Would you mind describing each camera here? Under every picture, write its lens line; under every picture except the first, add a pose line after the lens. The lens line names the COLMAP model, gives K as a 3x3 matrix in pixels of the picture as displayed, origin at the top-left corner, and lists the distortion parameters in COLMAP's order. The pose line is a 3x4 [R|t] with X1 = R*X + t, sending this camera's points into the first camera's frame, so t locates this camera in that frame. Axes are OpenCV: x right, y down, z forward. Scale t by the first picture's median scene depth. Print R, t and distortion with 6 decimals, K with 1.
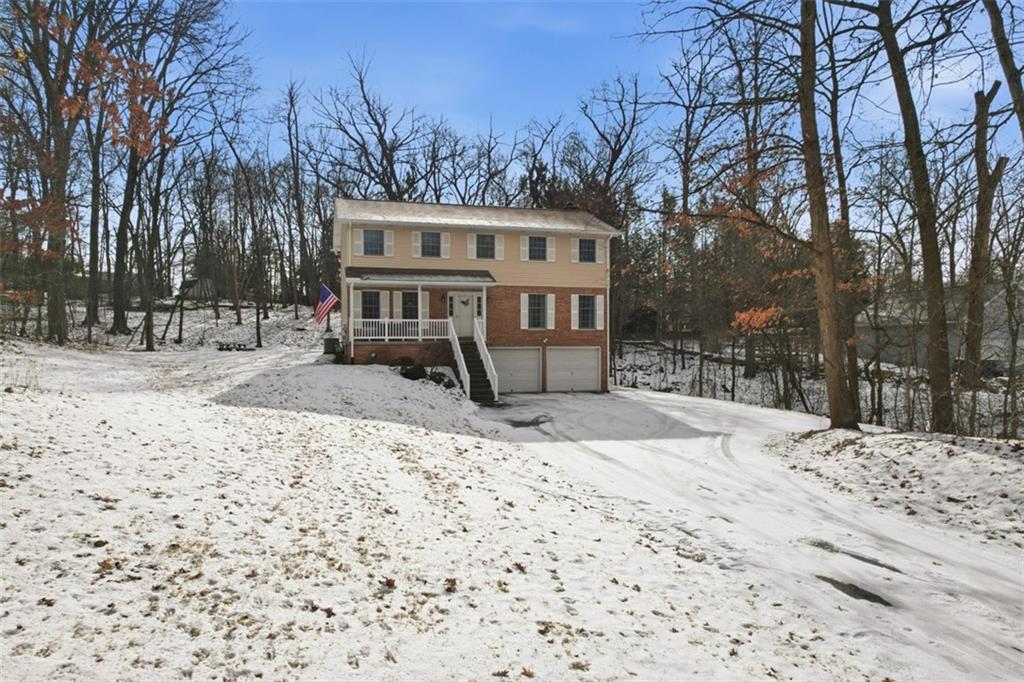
lens RADIAL K [[646.4, 0, 501.8], [0, 646.4, 344.5], [0, 0, 1]] dist [-0.059115, 0.048418]
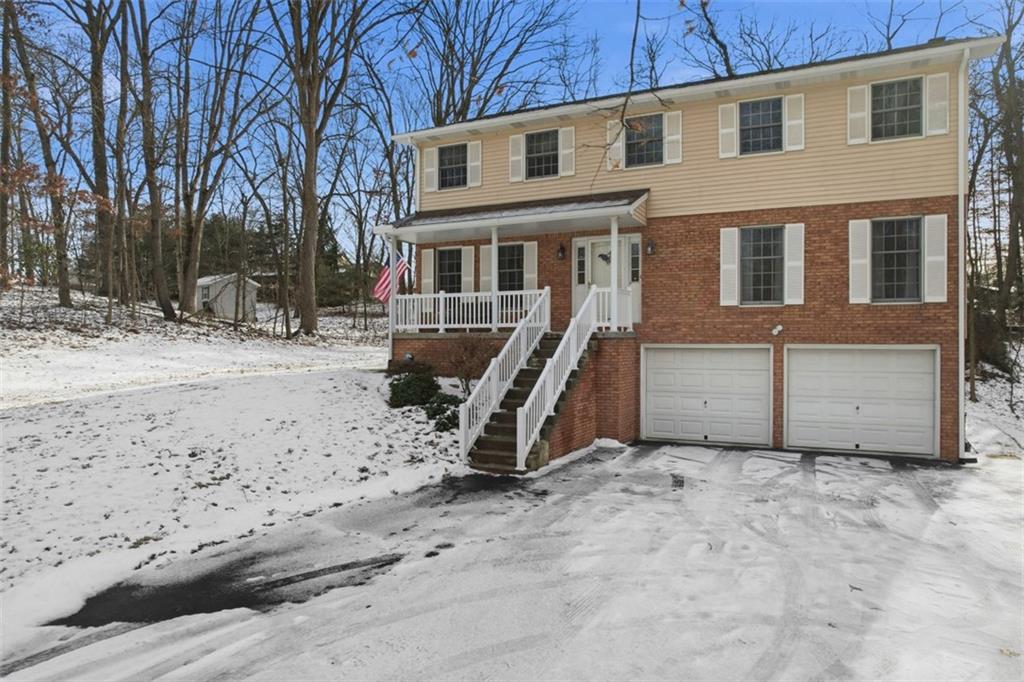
lens RADIAL K [[646.4, 0, 517.3], [0, 646.4, 333.8], [0, 0, 1]] dist [-0.059115, 0.048418]
pose [[0.755858, -0.004234, -0.654722, 0.214798], [-0.003498, 0.999939, -0.010505, 0.001448], [0.654726, 0.010231, 0.755797, 0.543029]]
